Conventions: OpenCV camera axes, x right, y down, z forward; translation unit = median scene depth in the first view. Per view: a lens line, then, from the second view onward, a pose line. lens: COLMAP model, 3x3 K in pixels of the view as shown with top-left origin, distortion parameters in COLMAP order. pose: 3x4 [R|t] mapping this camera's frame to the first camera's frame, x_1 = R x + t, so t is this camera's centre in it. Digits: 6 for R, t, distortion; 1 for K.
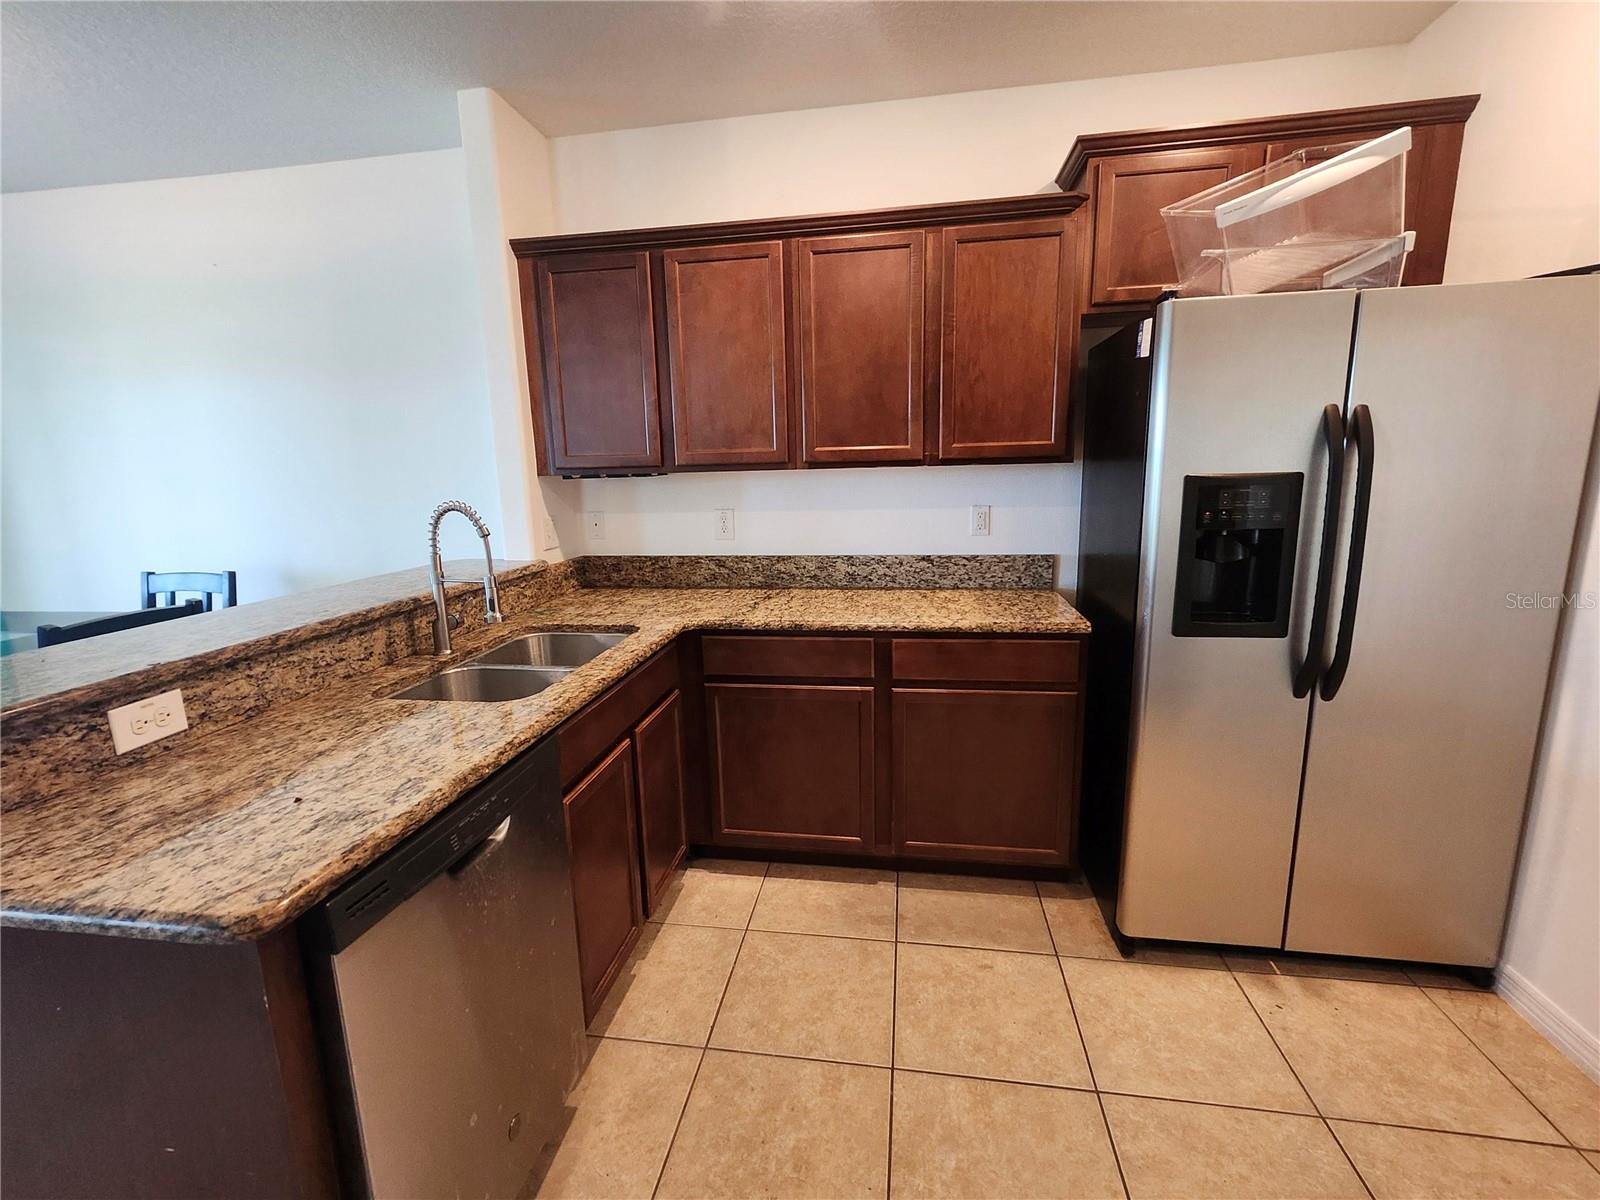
lens RADIAL K [[717.0, 0, 790.6], [0, 717.0, 605.5], [0, 0, 1]] dist [0.002231, 0.000065]
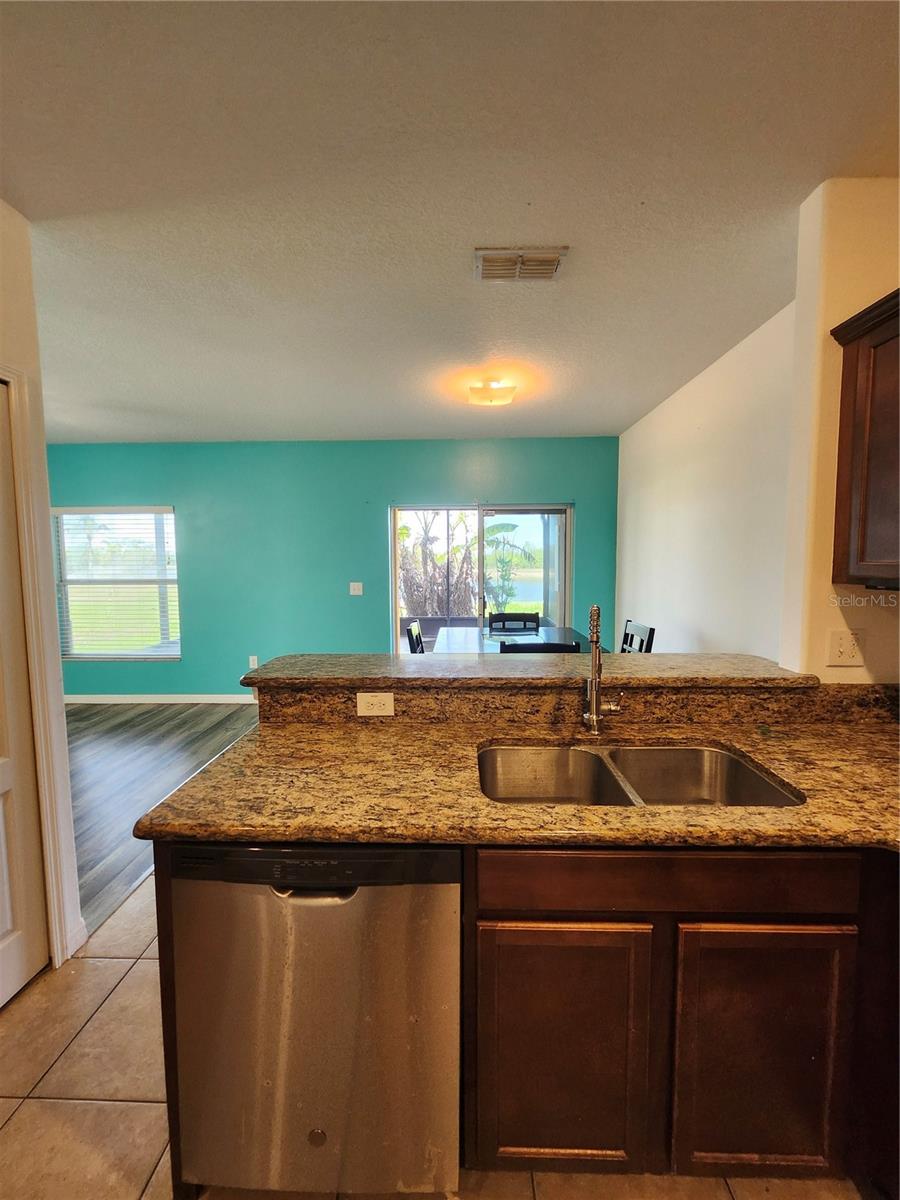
lens RADIAL K [[470.4, 0, 450.3], [0, 470.4, 593.8], [0, 0, 1]] dist [0.000725, -0.000639]
pose [[0.139446, 0.097982, -0.985370, 0.230212], [-0.188987, 0.979435, 0.070648, -0.176441], [0.972028, 0.176370, 0.155096, 0.671789]]
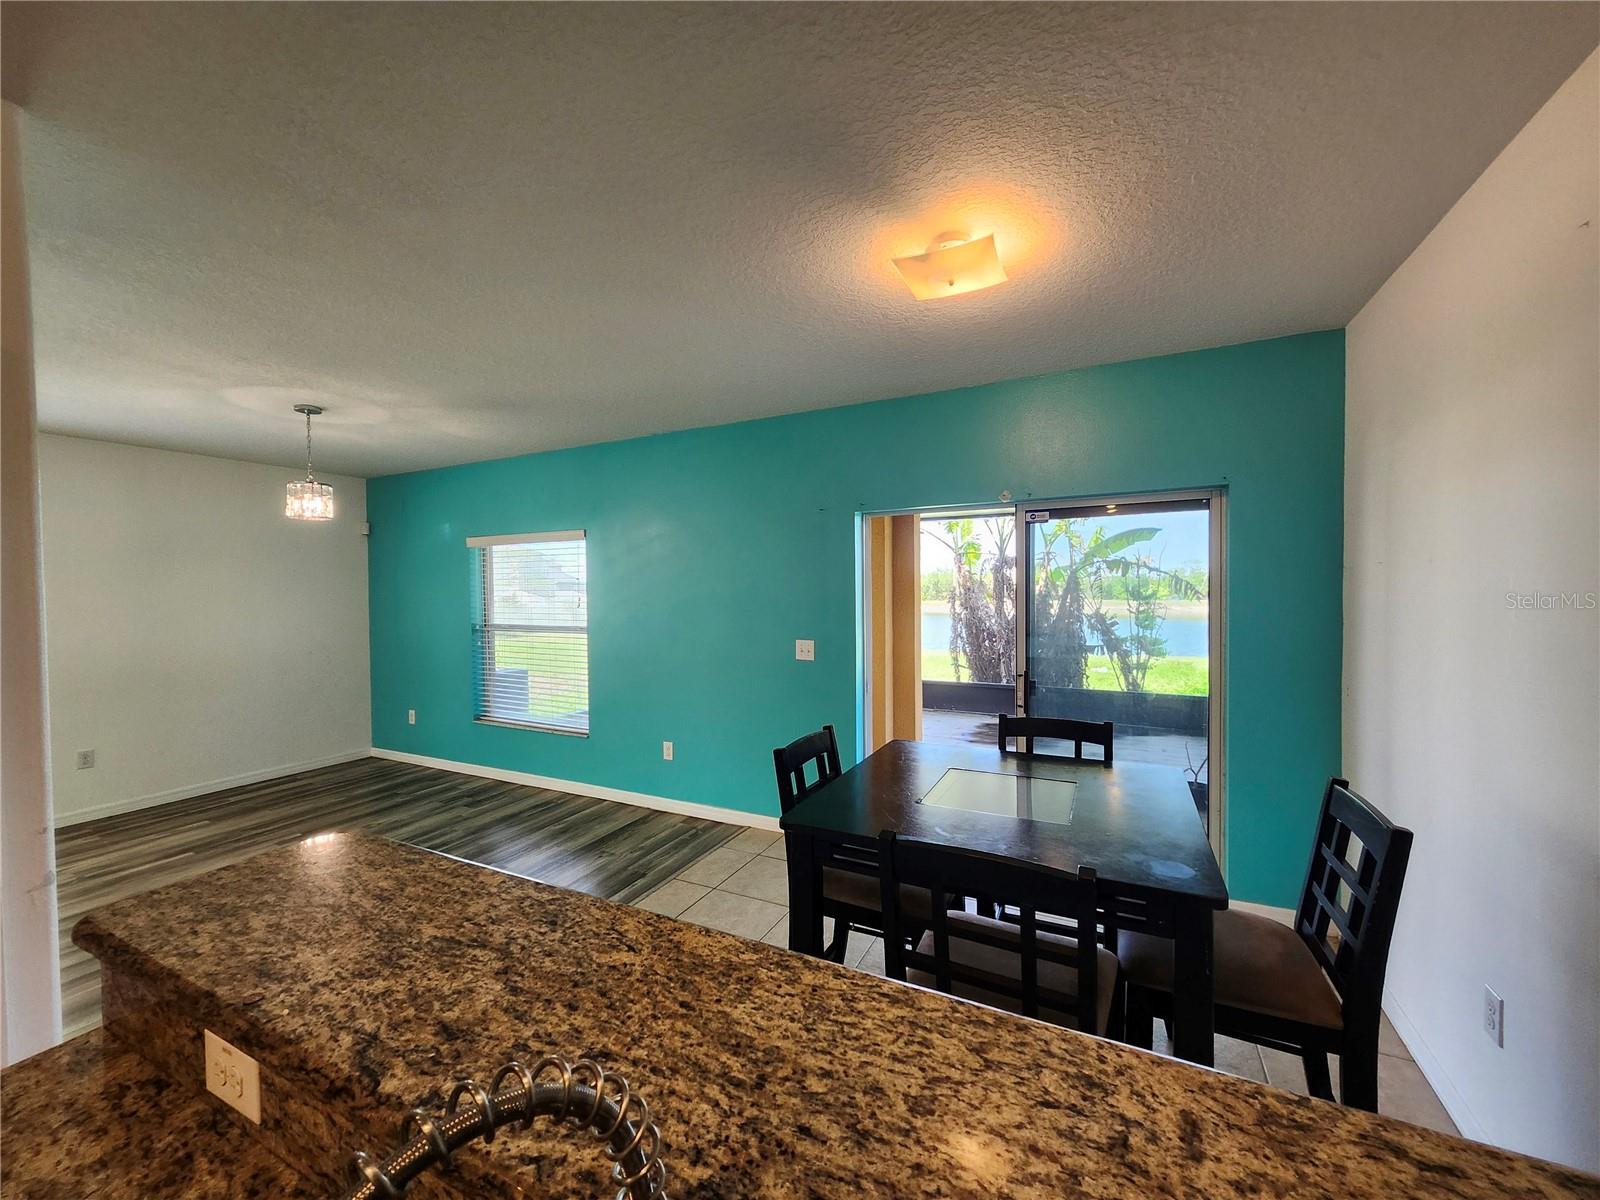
lens RADIAL K [[627.3, 0, 792.8], [0, 627.3, 602.3], [0, 0, 1]] dist [0.000725, -0.000639]
pose [[-0.307153, 0.051317, -0.950276, -0.364690], [-0.164824, 0.980586, 0.106229, -0.300792], [0.937278, 0.189257, -0.292731, 1.121871]]
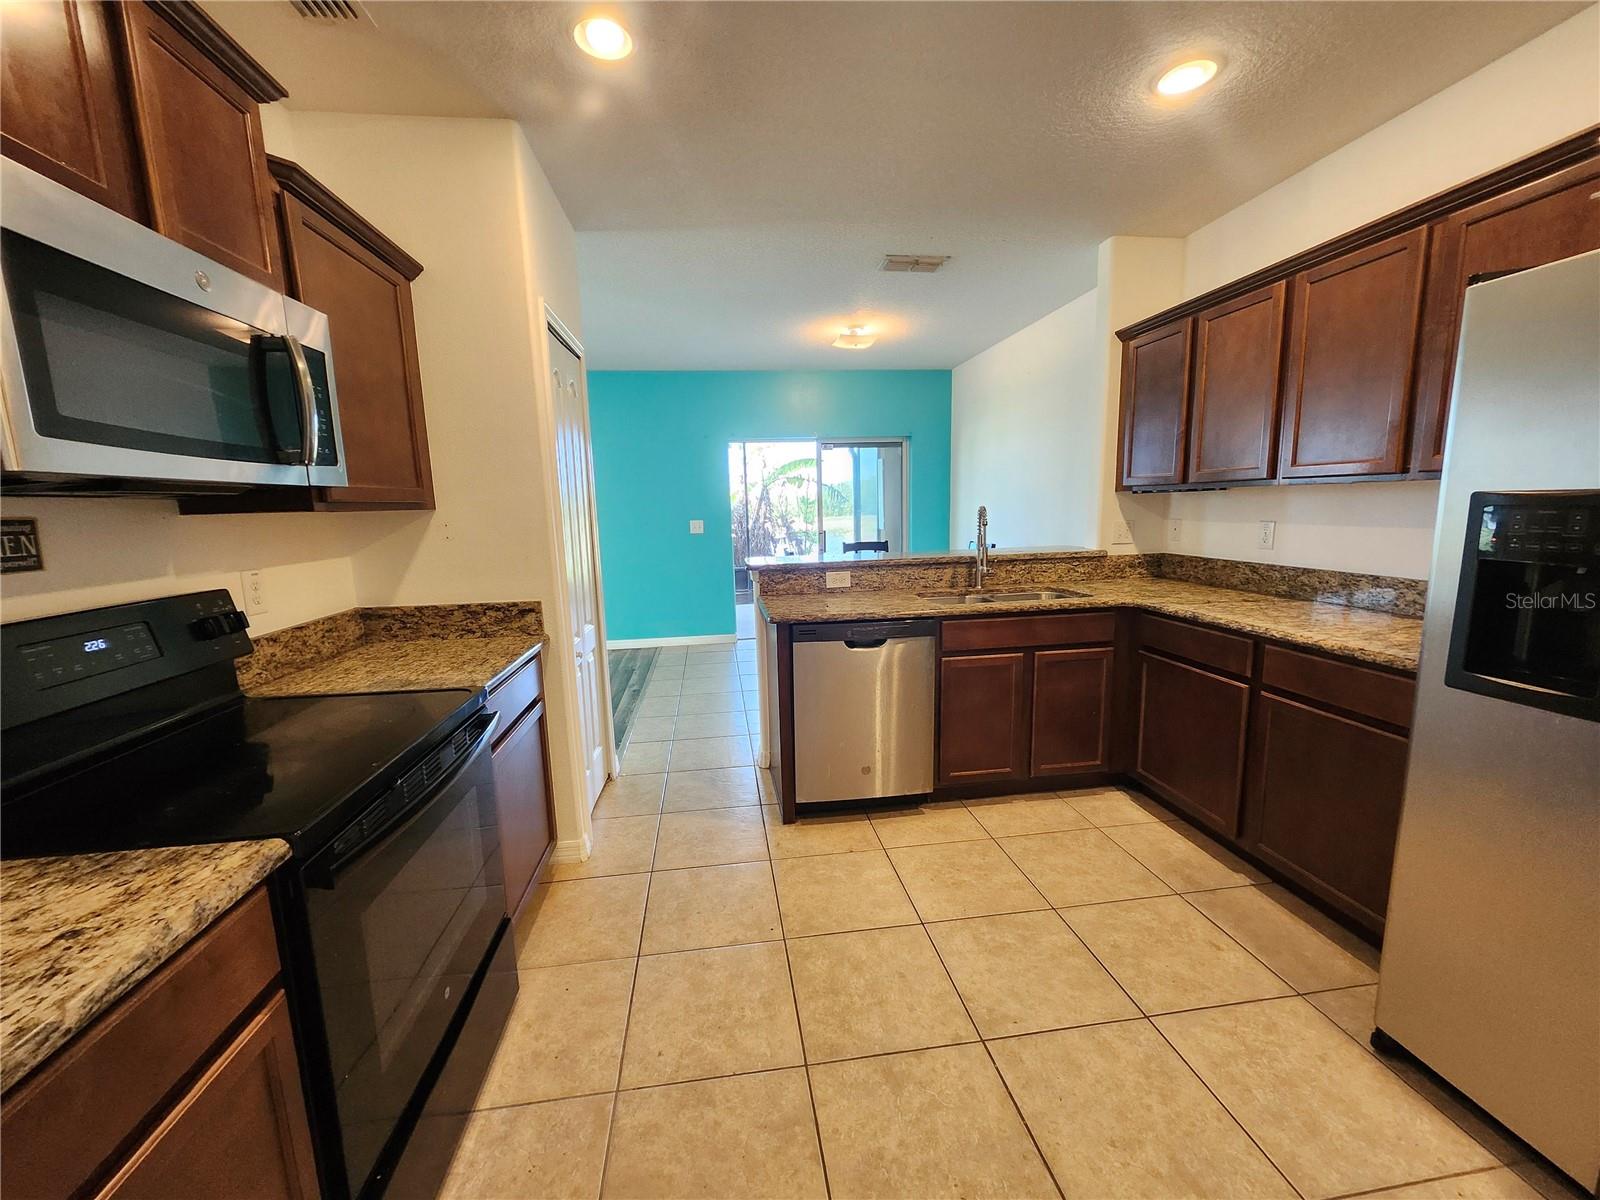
lens RADIAL K [[627.3, 0, 792.3], [0, 627.3, 604.6], [0, 0, 1]] dist [0.000725, -0.000639]
pose [[0.289993, 0.167471, -0.942262, 0.998861], [-0.163769, 0.978731, 0.123551, -0.014147], [0.942912, 0.118484, 0.311252, 0.048877]]
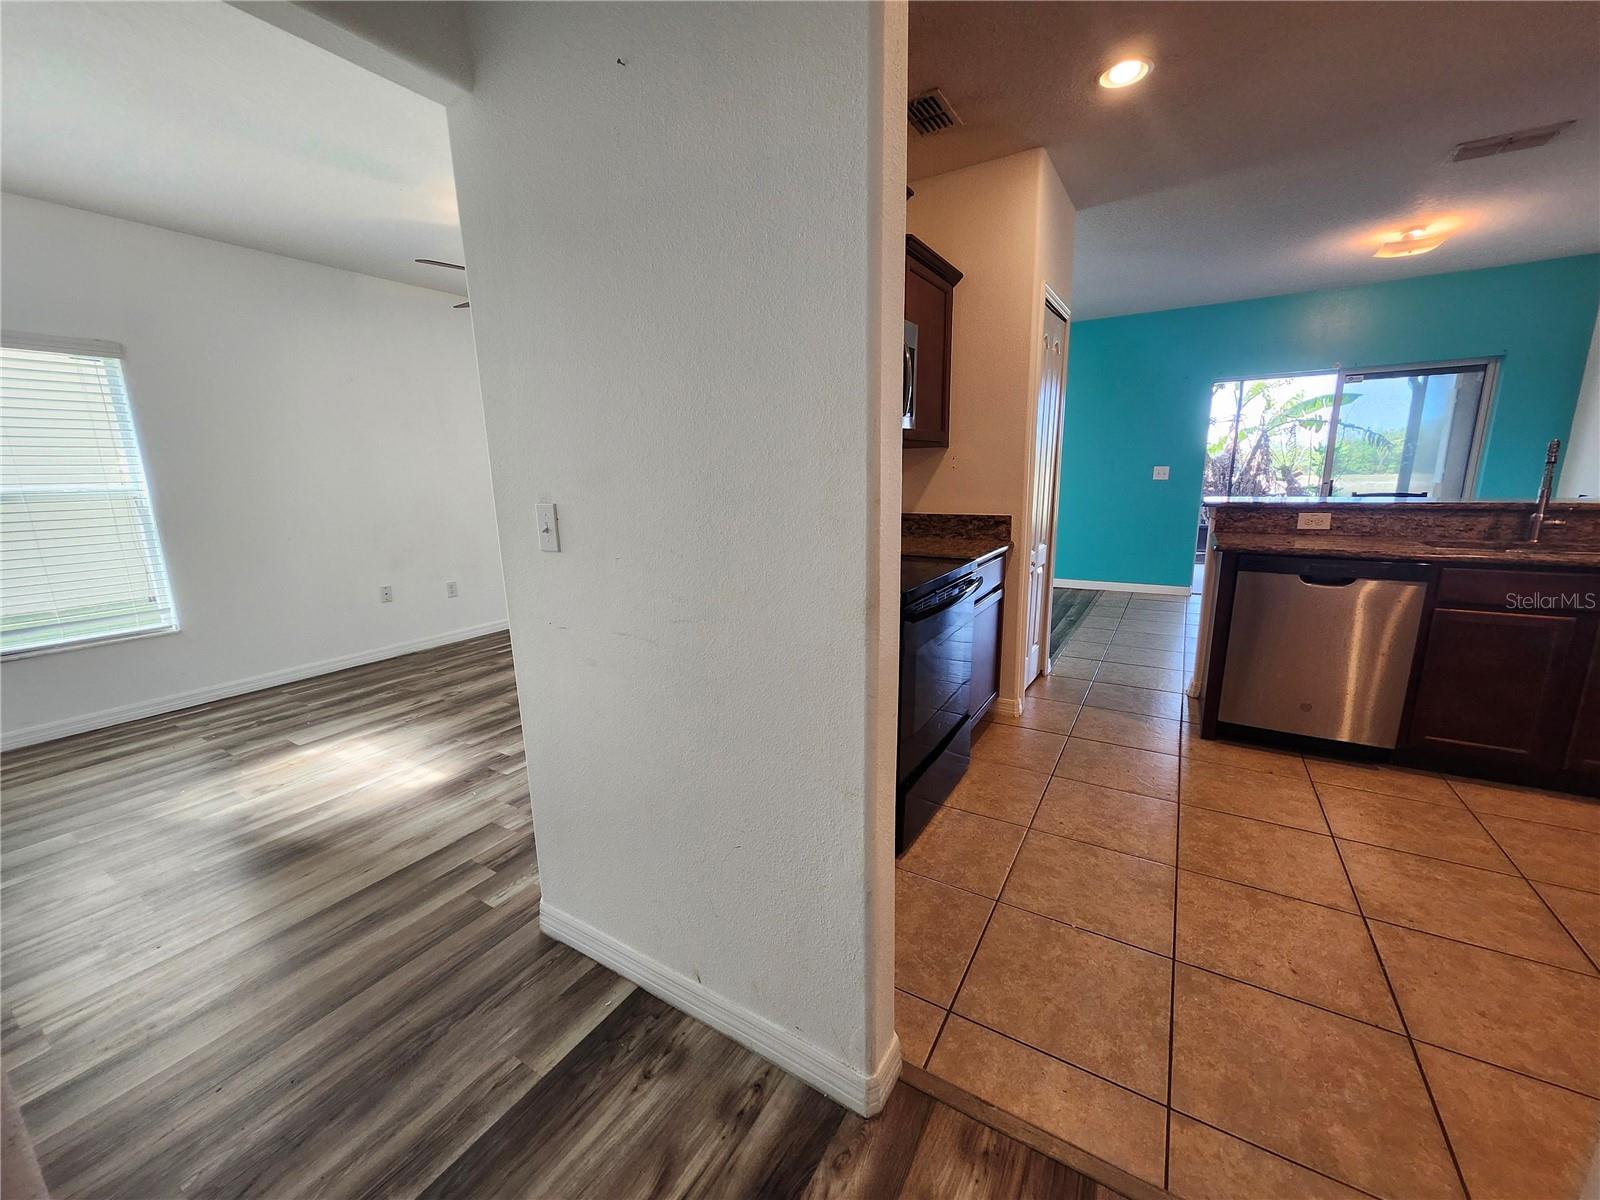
lens RADIAL K [[627.3, 0, 789.5], [0, 627.3, 600.2], [0, 0, 1]] dist [0.000725, -0.000639]
pose [[-0.382606, 0.220190, -0.897290, 1.466356], [-0.146112, 0.944544, 0.294088, 0.024028], [0.912285, 0.243625, -0.329216, 0.029325]]
